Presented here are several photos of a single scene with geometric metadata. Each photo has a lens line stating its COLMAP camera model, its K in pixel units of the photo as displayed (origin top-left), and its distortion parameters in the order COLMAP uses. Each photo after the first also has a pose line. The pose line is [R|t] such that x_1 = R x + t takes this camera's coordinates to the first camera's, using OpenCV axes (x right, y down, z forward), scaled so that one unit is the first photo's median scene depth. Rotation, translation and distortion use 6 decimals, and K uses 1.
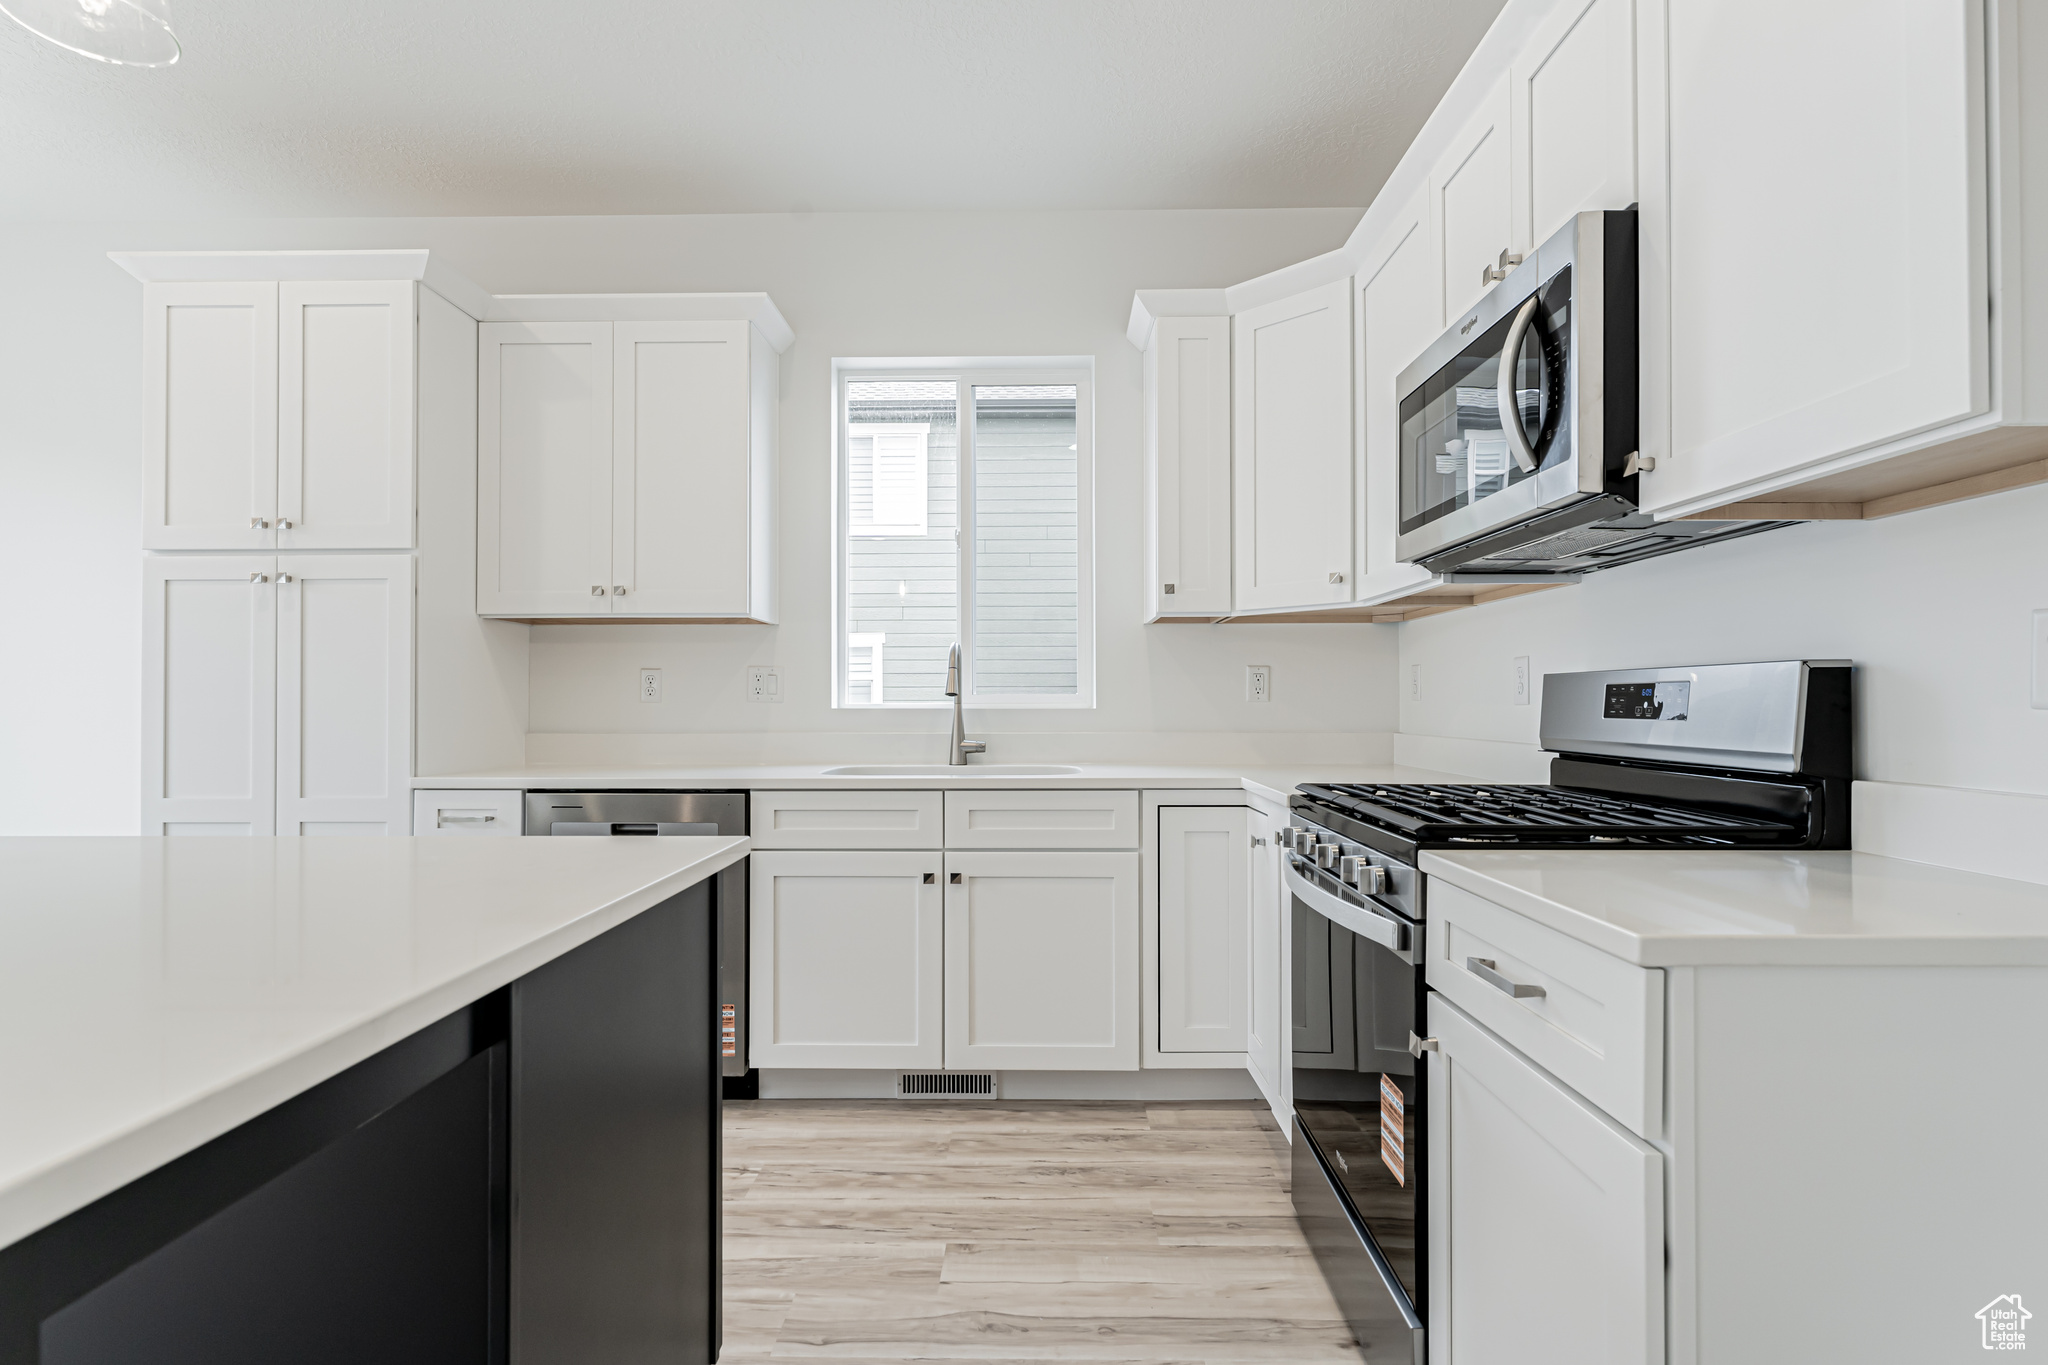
lens RADIAL K [[1024.7, 0, 1020.4], [0, 1024.7, 692.3], [0, 0, 1]] dist [-0.000238, 0.000331]
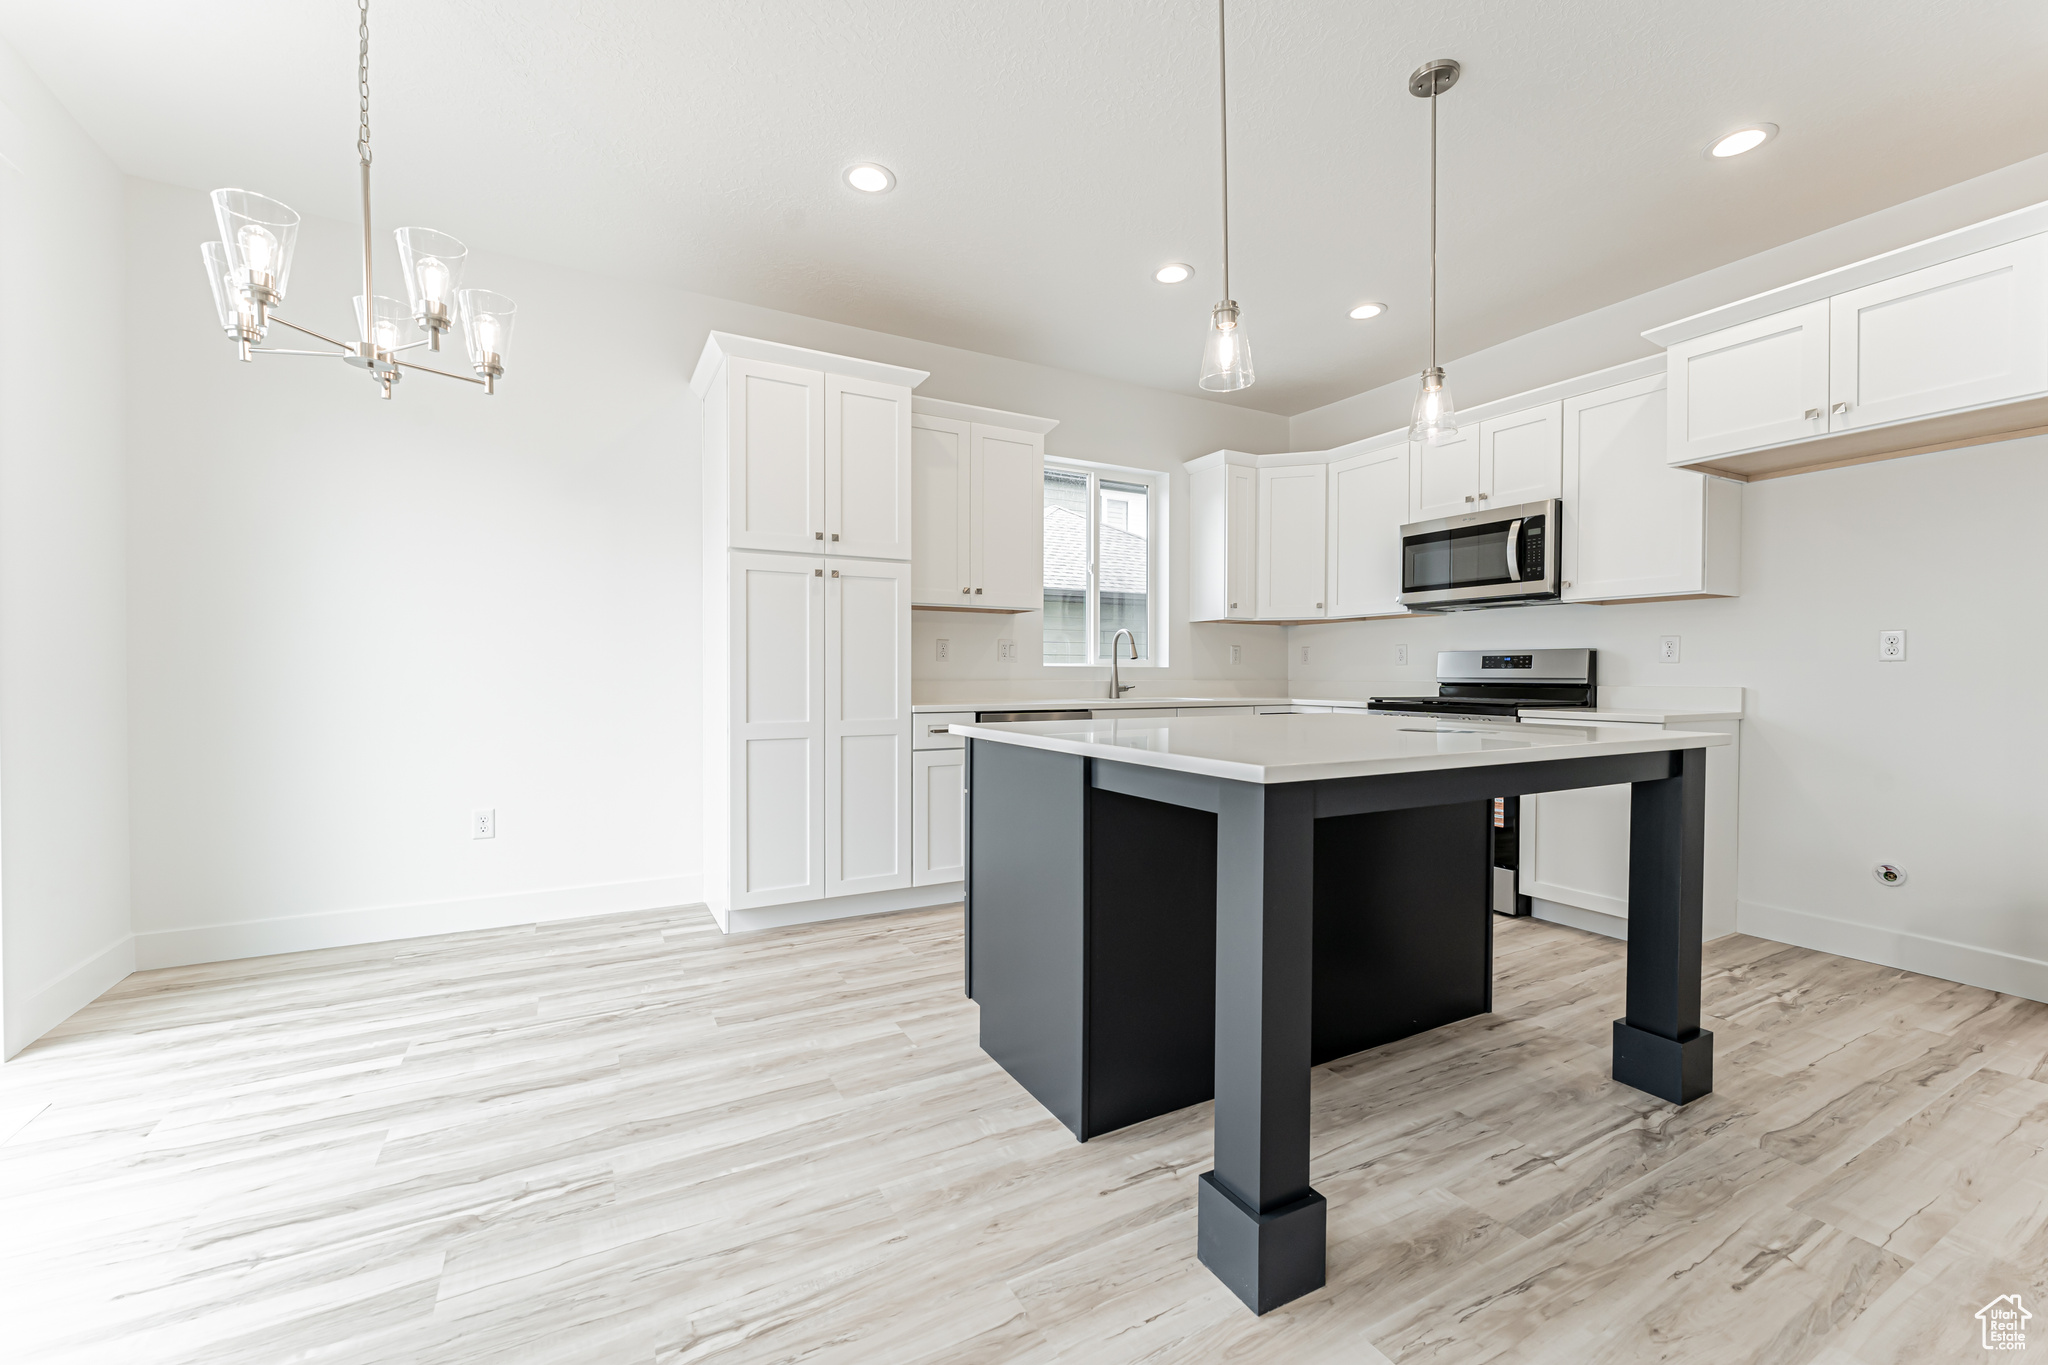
lens RADIAL K [[831.5, 0, 1022.7], [0, 831.5, 688.2], [0, 0, 1]] dist [-0.000244, -0.000072]
pose [[0.867827, -0.004841, 0.496843, -1.326430], [-0.007777, 0.999698, 0.023325, 0.030598], [-0.496806, -0.024106, 0.867527, -0.241877]]
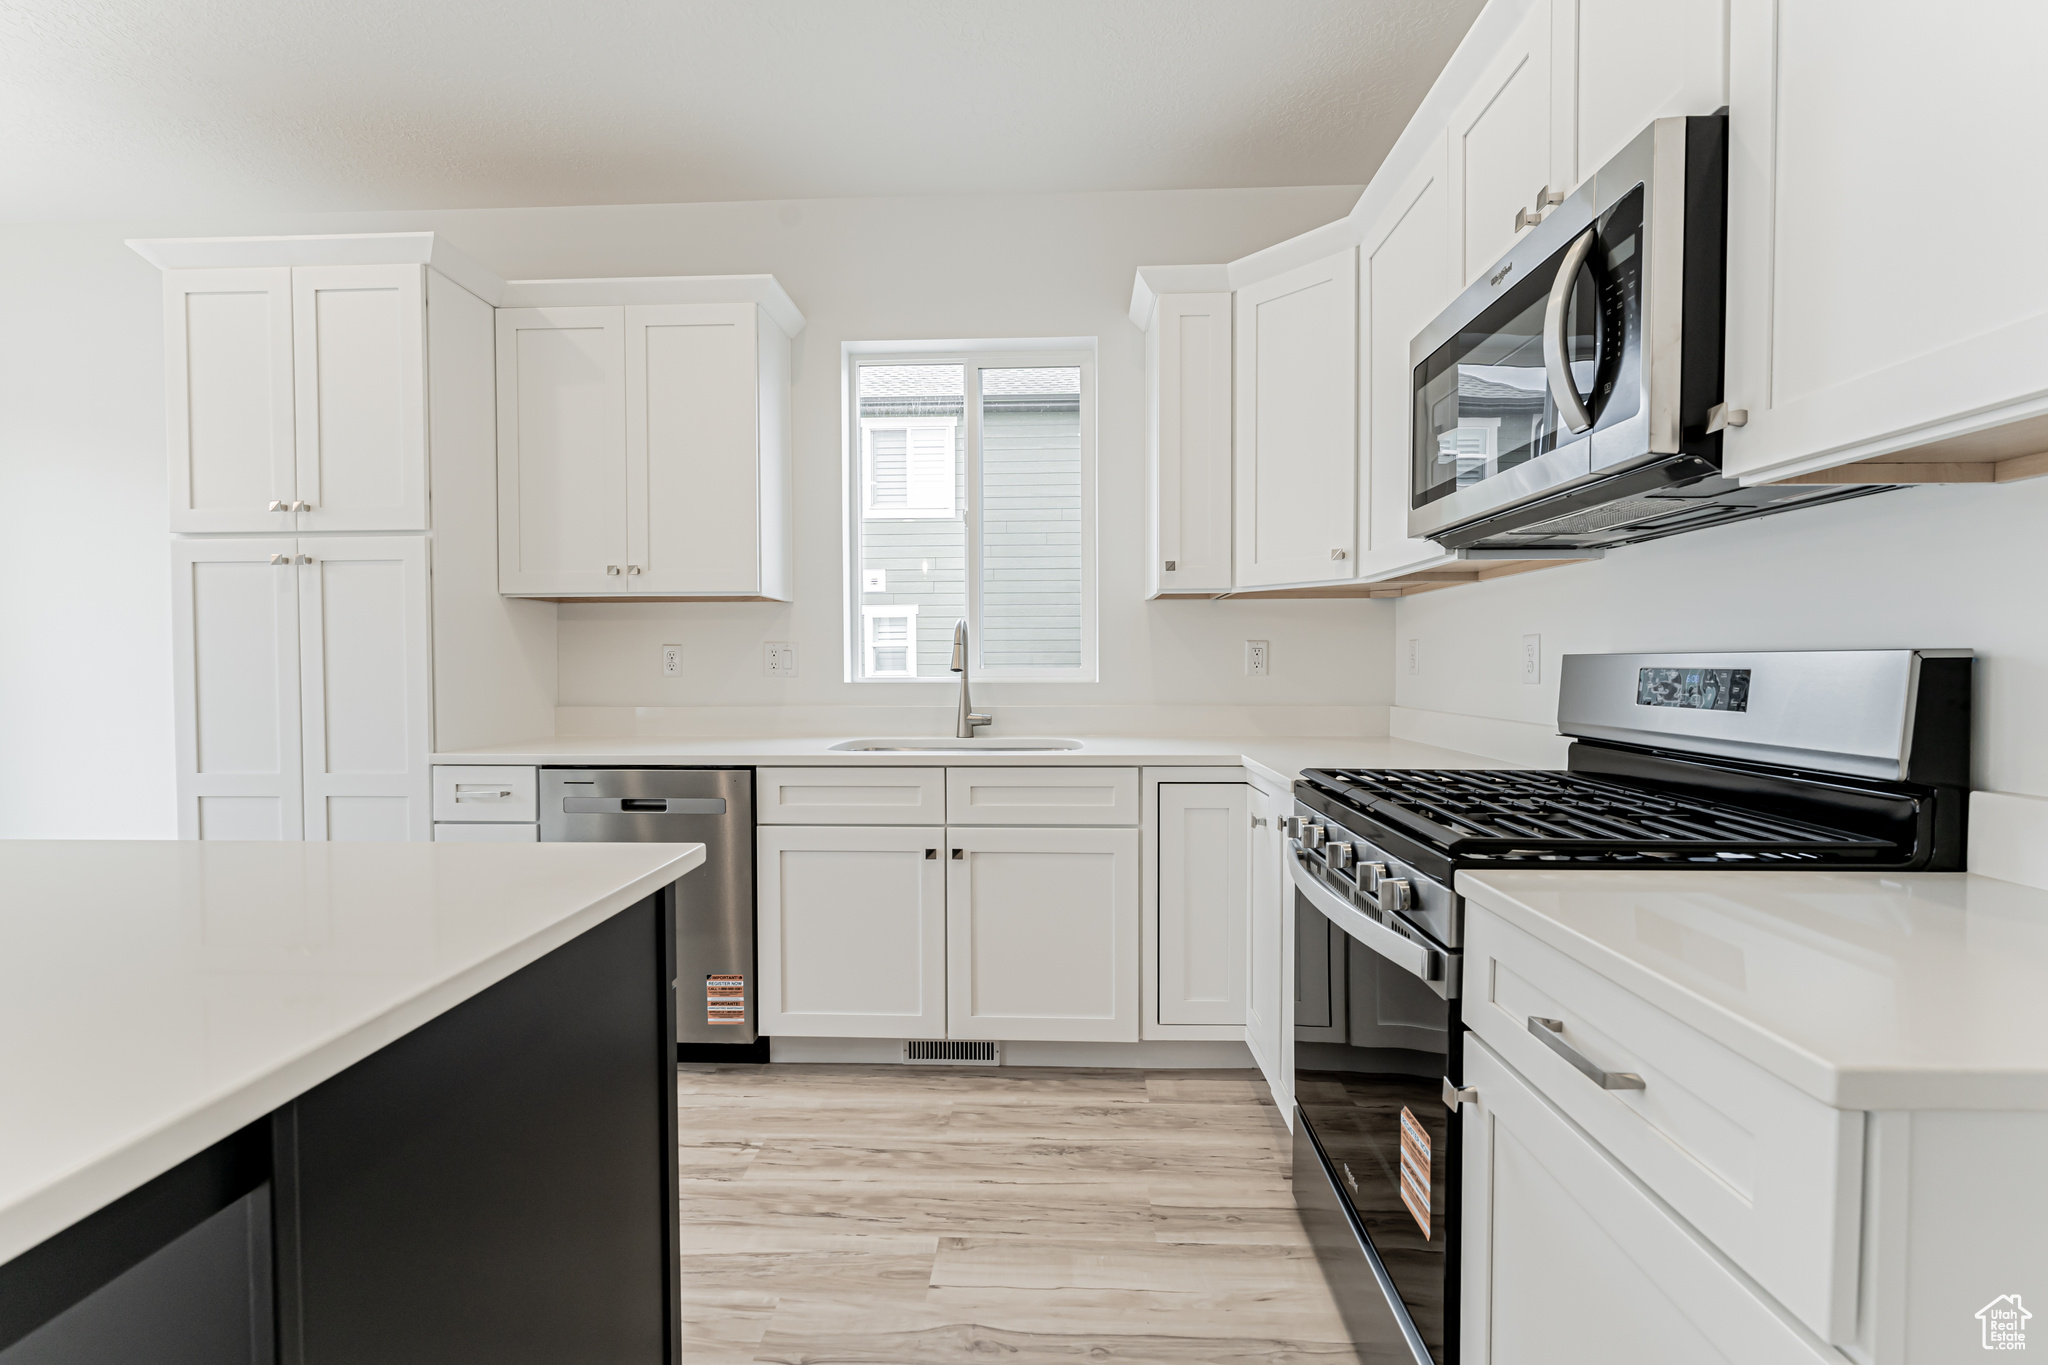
lens RADIAL K [[884.0, 0, 1020.3], [0, 884.0, 683.6], [0, 0, 1]] dist [-0.001601, -0.000271]
pose [[0.999689, -0.001472, -0.024884, 0.025195], [0.002300, 0.999443, 0.033299, -0.018876], [0.024821, -0.033346, 0.999136, 0.159805]]
